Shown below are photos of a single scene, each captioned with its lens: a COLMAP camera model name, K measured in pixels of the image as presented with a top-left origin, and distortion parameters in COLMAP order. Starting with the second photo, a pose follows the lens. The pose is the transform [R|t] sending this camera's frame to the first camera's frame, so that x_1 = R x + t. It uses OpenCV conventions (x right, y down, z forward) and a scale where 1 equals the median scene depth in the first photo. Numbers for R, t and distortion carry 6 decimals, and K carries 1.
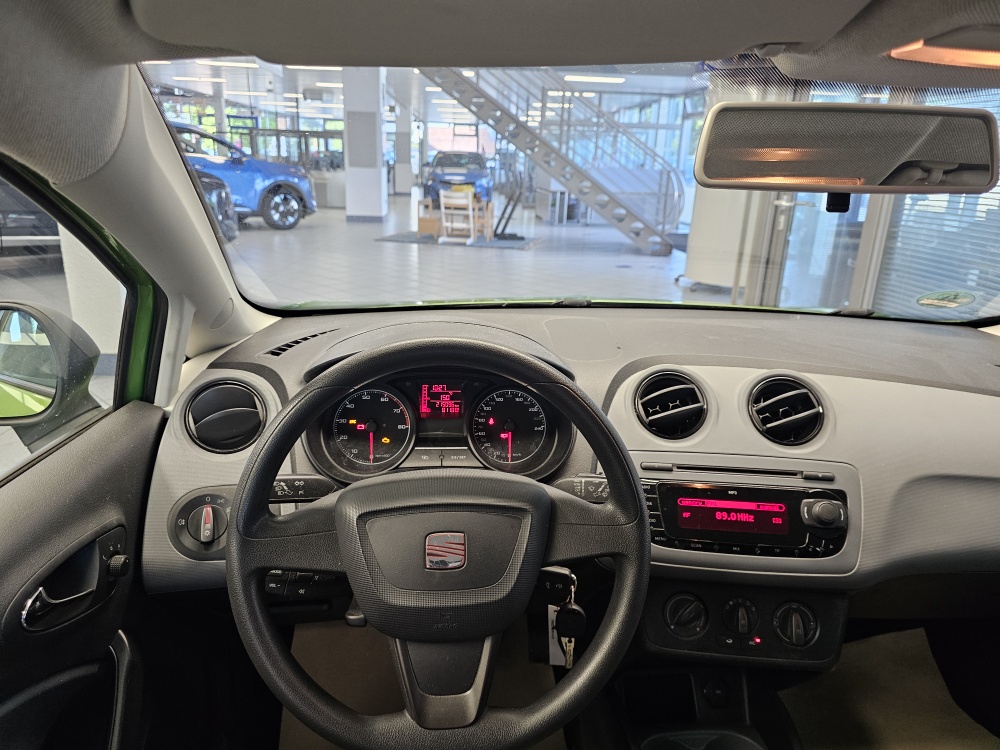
lens RADIAL K [[682.4, 0, 494.6], [0, 682.4, 373.9], [0, 0, 1]] dist [0.050320, -0.048653]
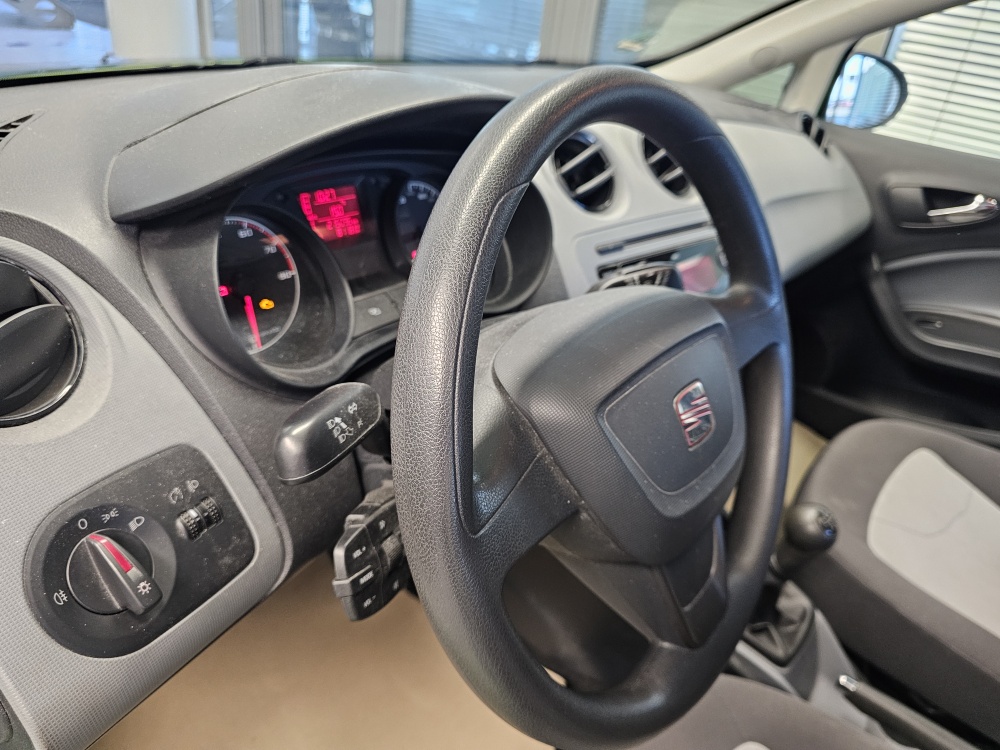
lens RADIAL K [[705.4, 0, 501.6], [0, 705.4, 376.9], [0, 0, 1]] dist [-0.009743, -0.001633]
pose [[0.701576, -0.317257, 0.638075, -0.035565], [0.126060, 0.936558, 0.327060, -0.001153], [-0.701356, -0.149022, 0.697060, 0.038216]]
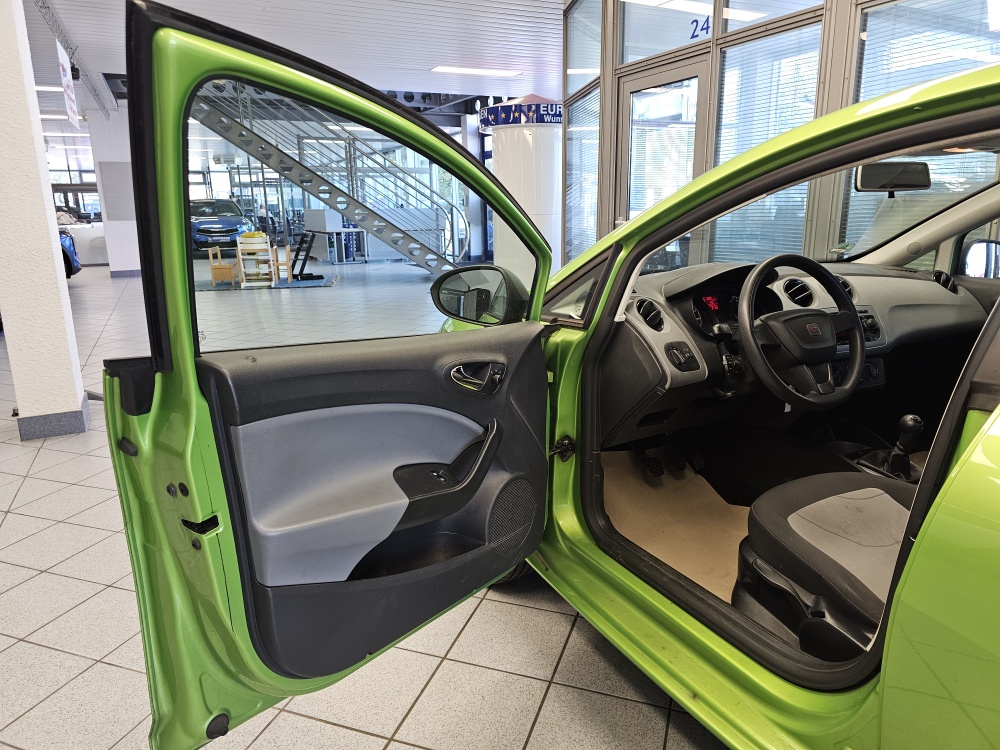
lens RADIAL K [[682.4, 0, 494.6], [0, 682.4, 373.9], [0, 0, 1]] dist [0.050320, -0.048653]
pose [[0.919735, -0.140215, 0.366643, -0.127924], [0.160538, 0.986704, -0.025370, 0.017283], [-0.358211, 0.082194, 0.930016, -0.060082]]
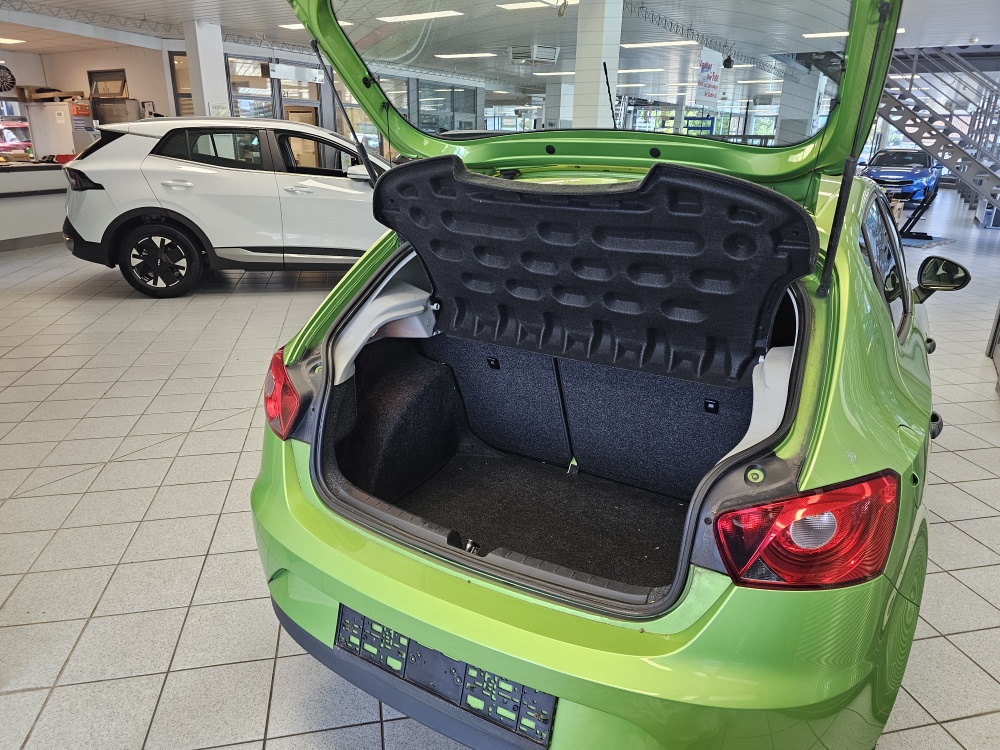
lens RADIAL K [[682.4, 0, 494.6], [0, 682.4, 373.9], [0, 0, 1]] dist [0.050320, -0.048653]
pose [[0.817592, 0.166522, -0.551193, 0.120000], [-0.161556, 0.985158, 0.057990, 0.053685], [0.552668, 0.041637, 0.832360, -0.242431]]
